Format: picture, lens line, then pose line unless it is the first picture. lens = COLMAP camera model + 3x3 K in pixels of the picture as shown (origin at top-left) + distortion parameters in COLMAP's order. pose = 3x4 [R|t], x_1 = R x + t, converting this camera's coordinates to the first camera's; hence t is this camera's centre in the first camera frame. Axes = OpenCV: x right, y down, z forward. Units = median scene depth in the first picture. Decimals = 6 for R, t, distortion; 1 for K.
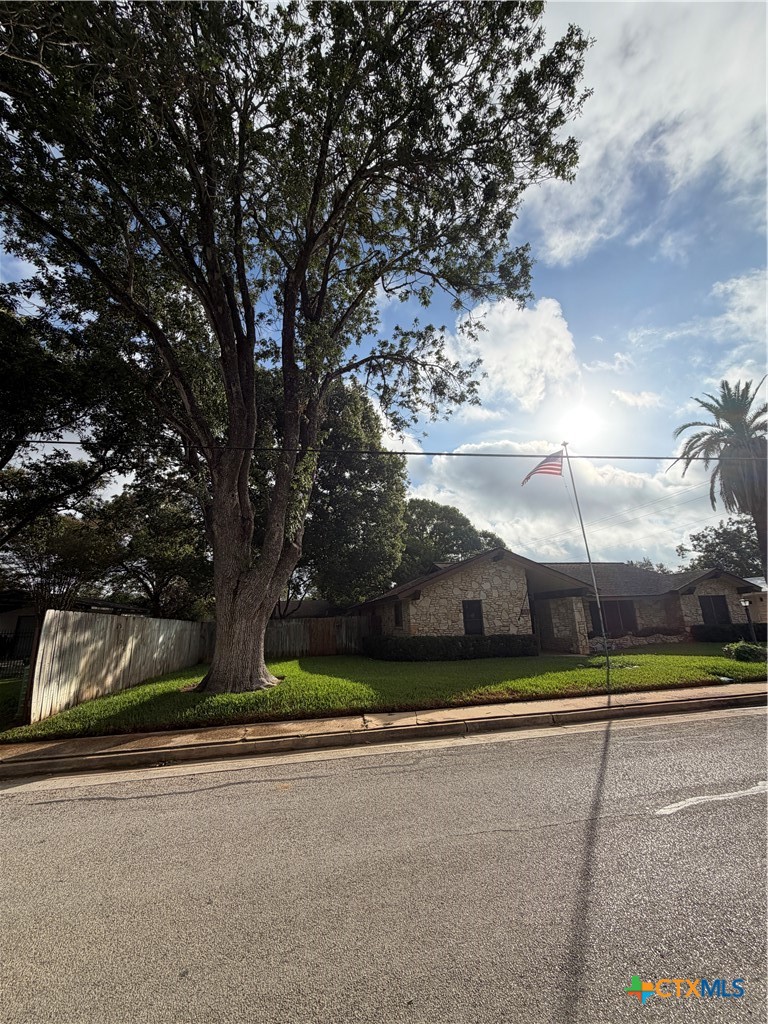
lens RADIAL K [[405.2, 0, 384.0], [0, 405.2, 512.0], [0, 0, 1]] dist [0.003148, -0.000222]
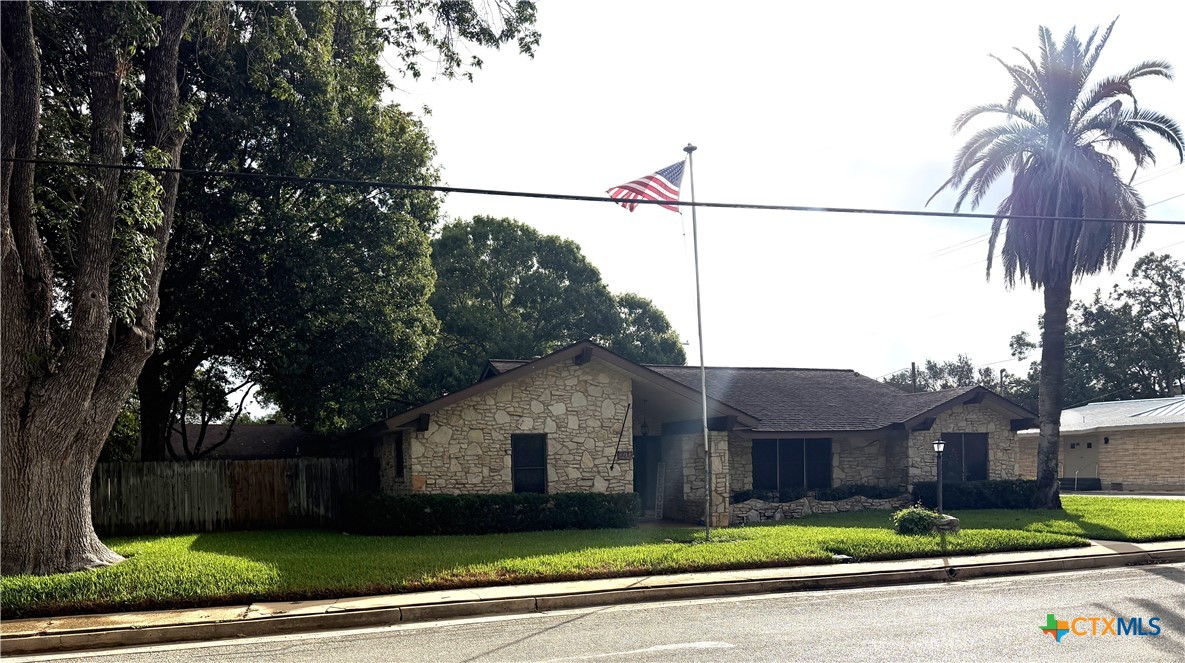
lens RADIAL K [[874.7, 0, 594.3], [0, 874.7, 474.9], [0, 0, 1]] dist [0.135259, -0.210344]
pose [[0.988265, 0.013512, 0.152148, 0.120286], [-0.053236, 0.964095, 0.260166, -0.044400], [-0.143170, -0.265212, 0.953501, -0.170923]]
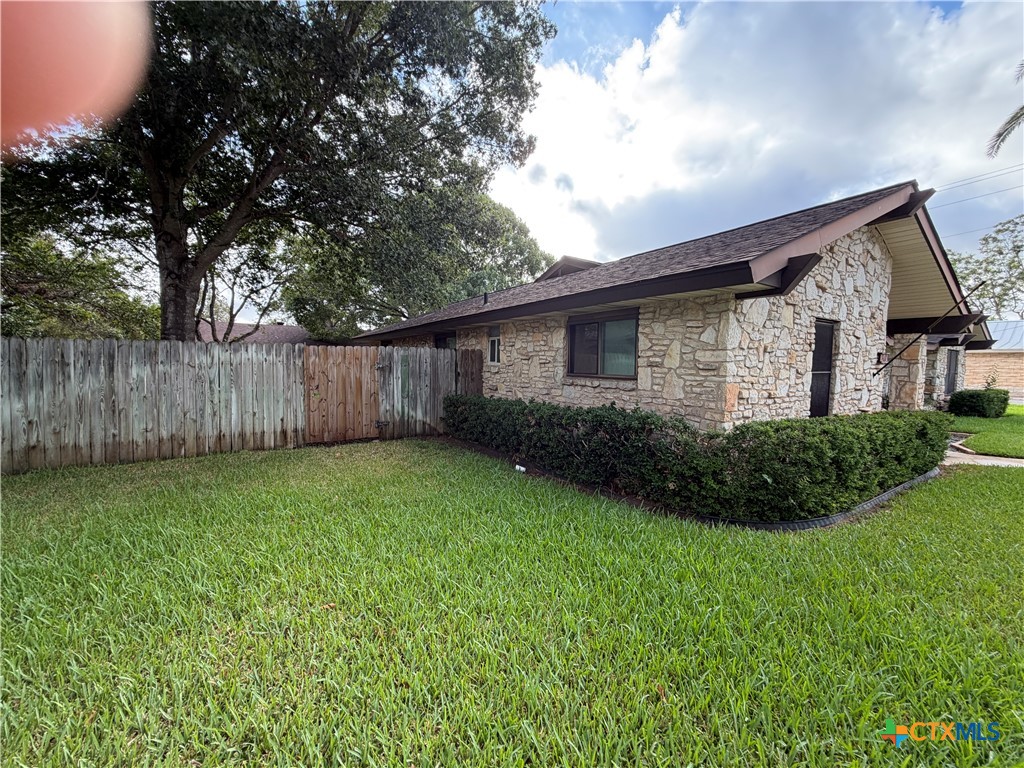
lens RADIAL K [[405.2, 0, 512.0], [0, 405.2, 384.0], [0, 0, 1]] dist [0.003148, -0.000222]
pose [[0.930177, 0.029457, 0.365927, -0.172988], [-0.139390, 0.950469, 0.277812, 0.206553], [-0.339619, -0.309421, 0.888210, 0.741291]]
